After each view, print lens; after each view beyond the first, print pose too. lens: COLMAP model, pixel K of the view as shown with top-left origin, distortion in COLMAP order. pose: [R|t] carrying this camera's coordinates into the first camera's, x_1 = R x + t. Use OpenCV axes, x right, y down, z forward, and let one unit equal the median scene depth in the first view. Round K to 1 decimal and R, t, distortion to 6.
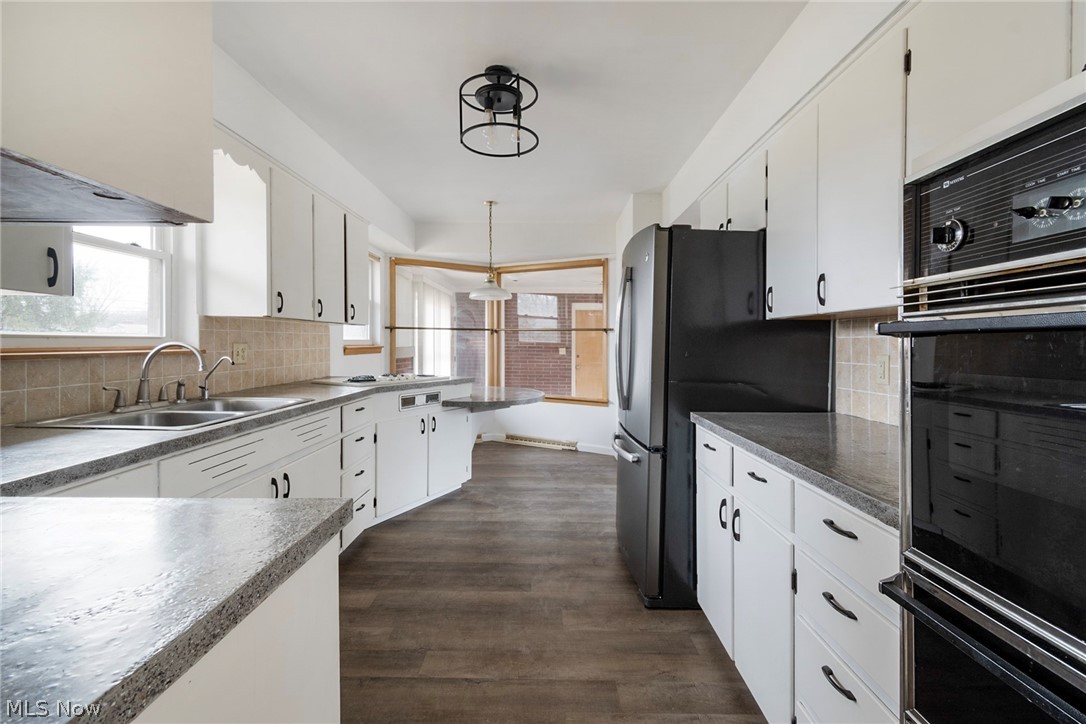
lens RADIAL K [[489.5, 0, 542.4], [0, 489.5, 342.7], [0, 0, 1]] dist [0.000752, -0.000982]
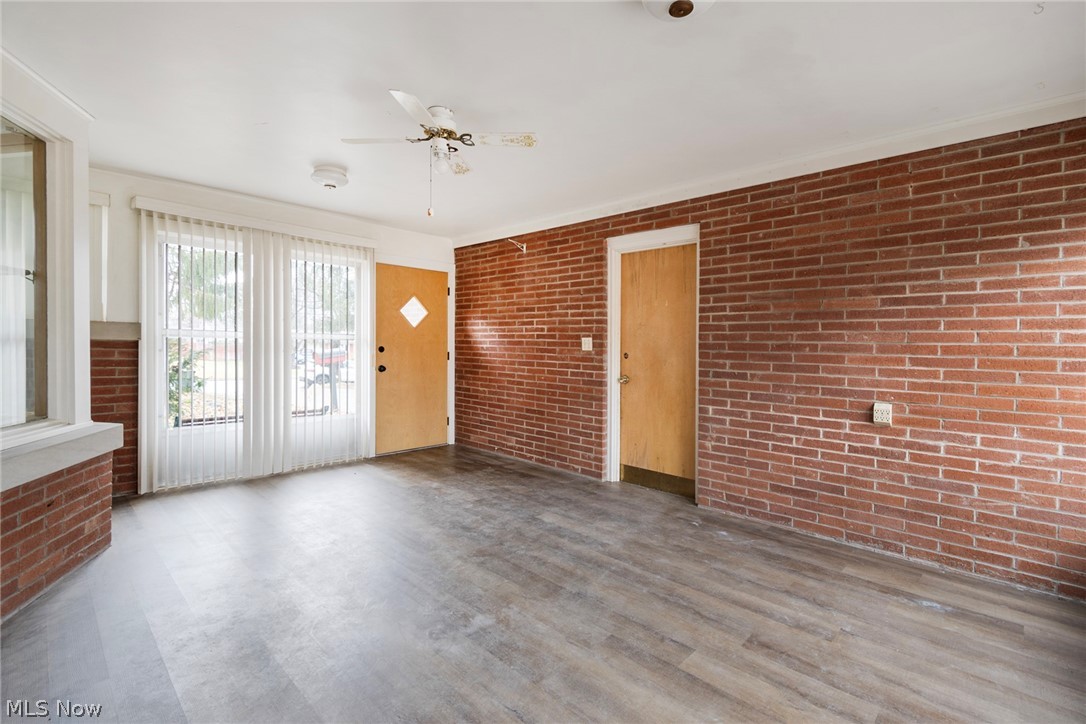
lens RADIAL K [[500.6, 0, 553.5], [0, 500.6, 351.3], [0, 0, 1]] dist [0.003870, 0.000177]
pose [[0.723356, 0.012275, -0.690366, 0.644009], [-0.012818, 0.999908, 0.004348, 0.041684], [0.690356, 0.005704, 0.723447, 1.156893]]
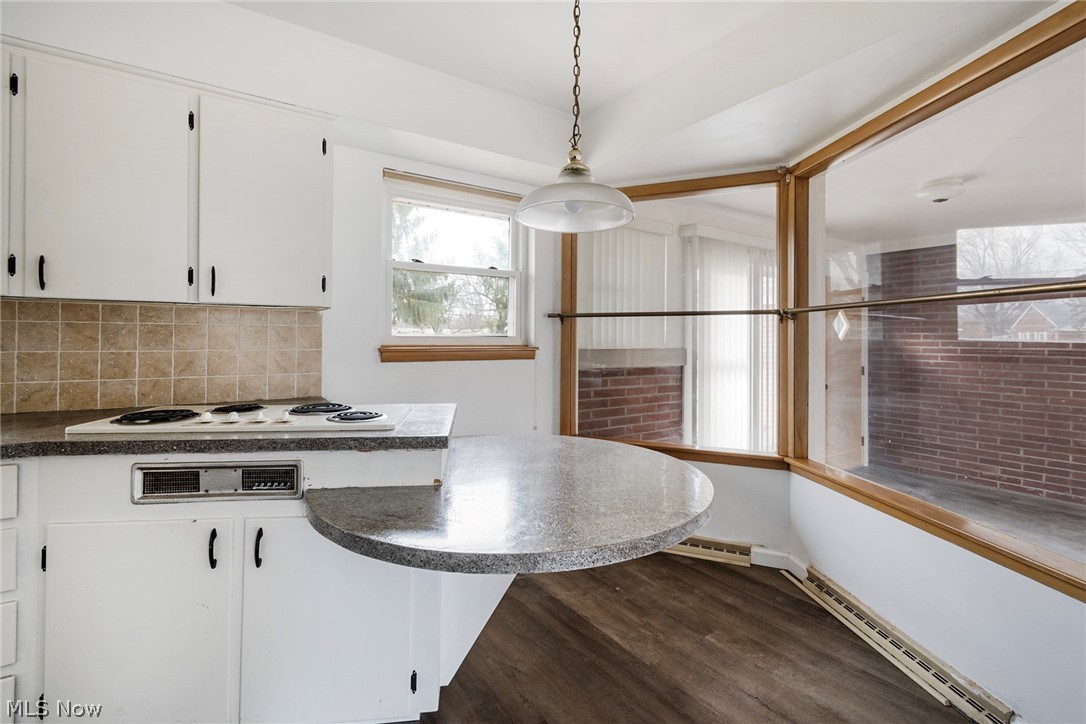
lens RADIAL K [[489.5, 0, 542.4], [0, 489.5, 342.7], [0, 0, 1]] dist [0.000752, -0.000982]
pose [[0.560762, 0.002466, -0.827973, 0.161928], [-0.001757, 0.999997, 0.001788, 0.000609], [0.827975, 0.000452, 0.560765, 0.675135]]
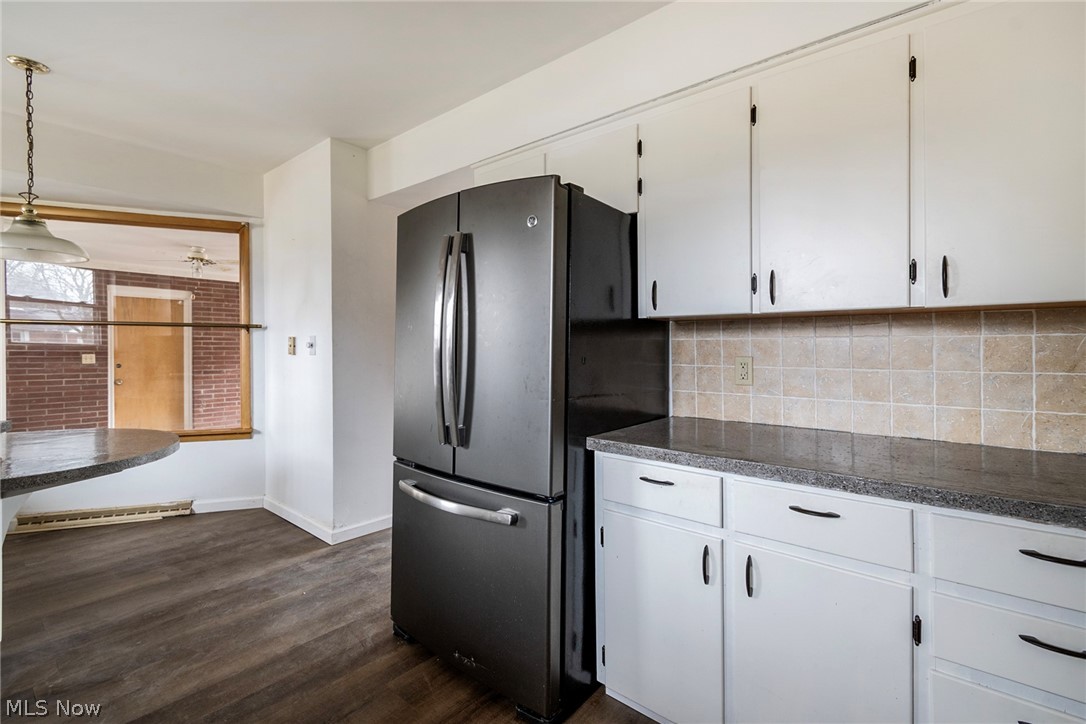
lens RADIAL K [[489.5, 0, 542.4], [0, 489.5, 342.7], [0, 0, 1]] dist [0.000752, -0.000982]
pose [[0.636689, 0.004783, 0.771106, -0.137873], [0.000139, 0.999980, -0.006318, 0.000913], [-0.771121, 0.004130, 0.636675, 0.248154]]
